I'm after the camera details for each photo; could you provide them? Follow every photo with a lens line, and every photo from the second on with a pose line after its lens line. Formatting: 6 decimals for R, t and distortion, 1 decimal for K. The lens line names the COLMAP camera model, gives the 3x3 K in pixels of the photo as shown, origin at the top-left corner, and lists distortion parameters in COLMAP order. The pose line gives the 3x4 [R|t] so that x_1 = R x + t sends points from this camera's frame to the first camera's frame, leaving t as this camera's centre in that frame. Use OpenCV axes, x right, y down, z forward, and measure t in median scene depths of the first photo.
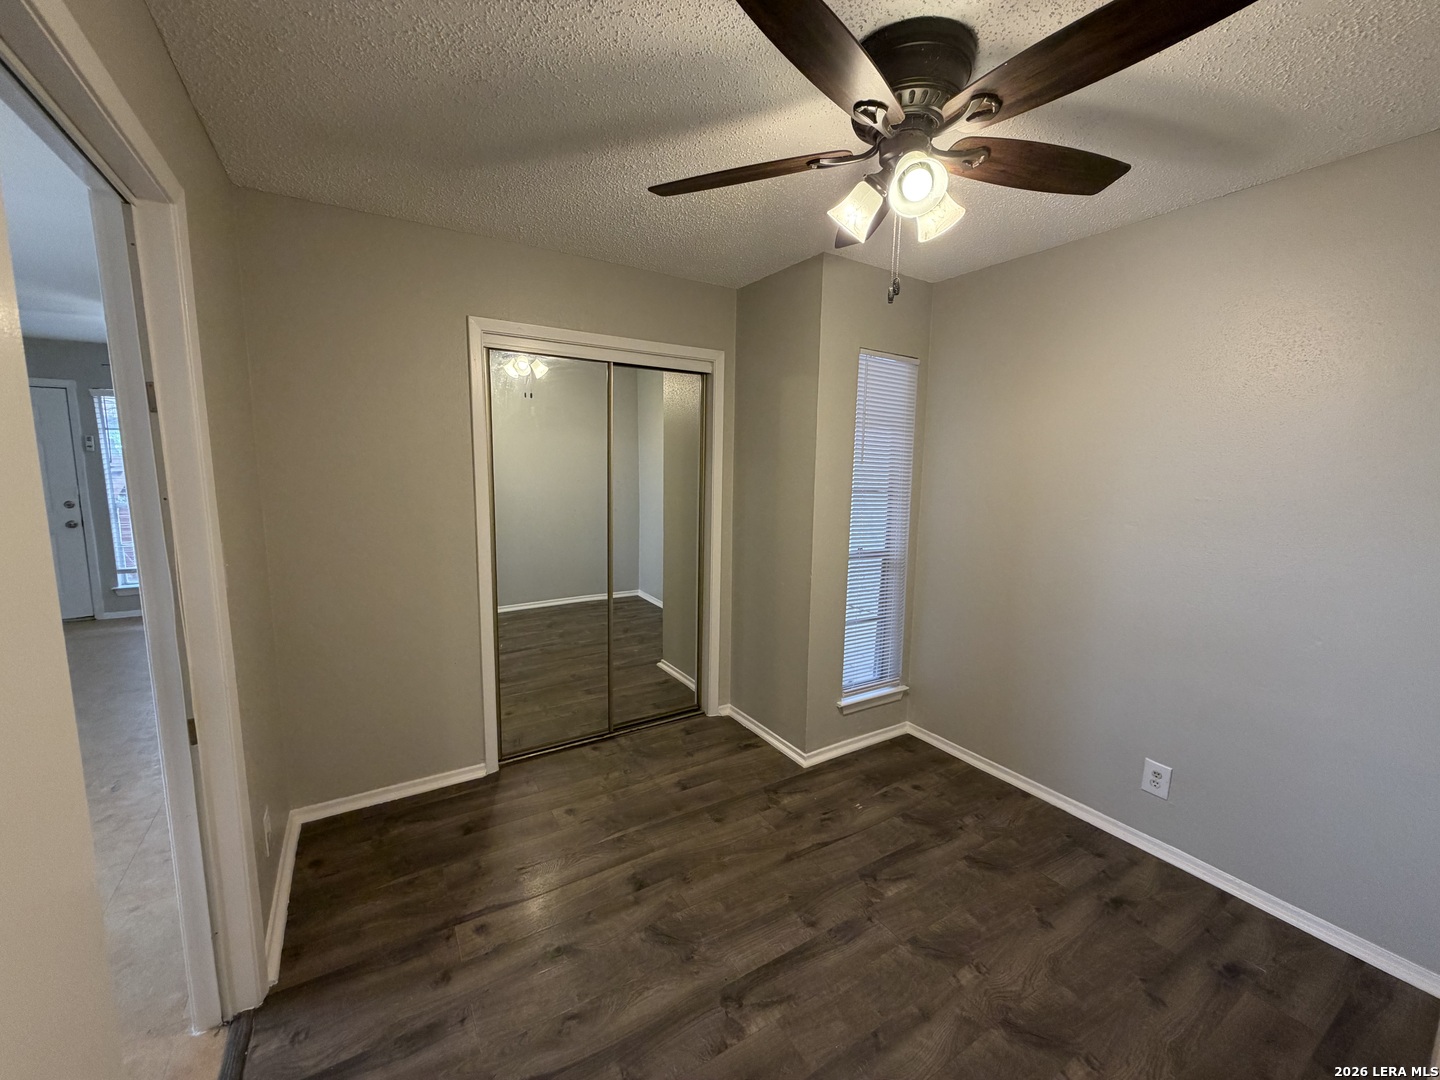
lens RADIAL K [[574.0, 0, 717.1], [0, 574.0, 538.9], [0, 0, 1]] dist [-0.001028, 0.000579]
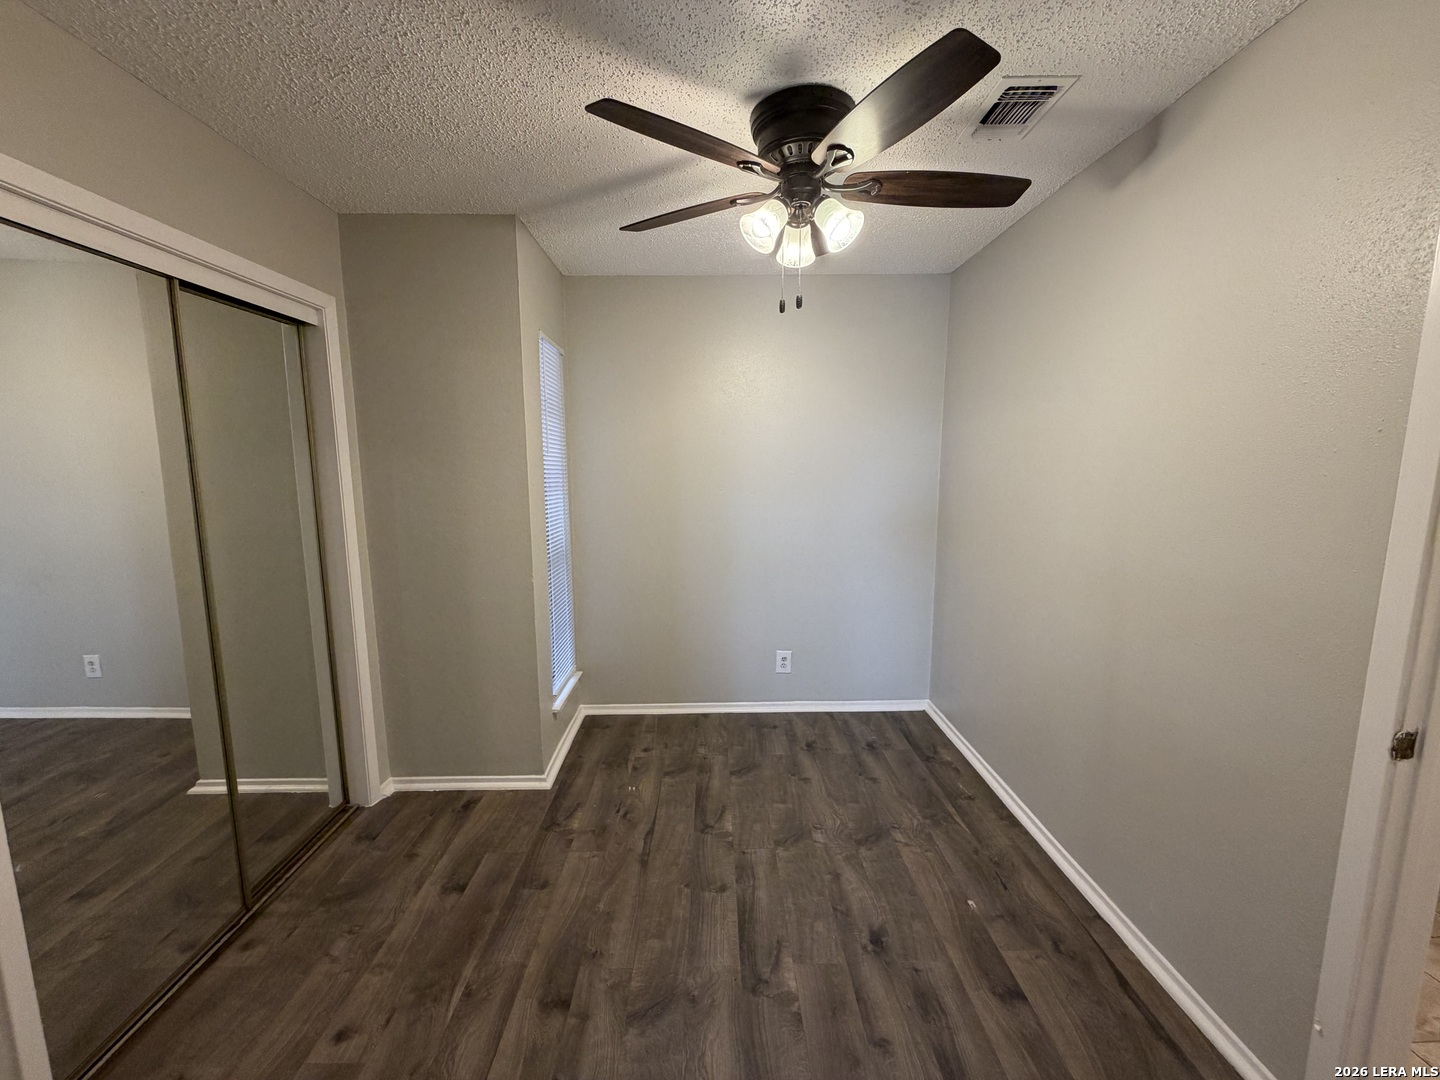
lens RADIAL K [[574.0, 0, 717.1], [0, 574.0, 538.9], [0, 0, 1]] dist [-0.001028, 0.000579]
pose [[0.515908, -0.139817, 0.845157, -0.540289], [0.127518, 0.988133, 0.085629, -0.047067], [-0.847100, 0.063596, 0.527615, 0.345764]]
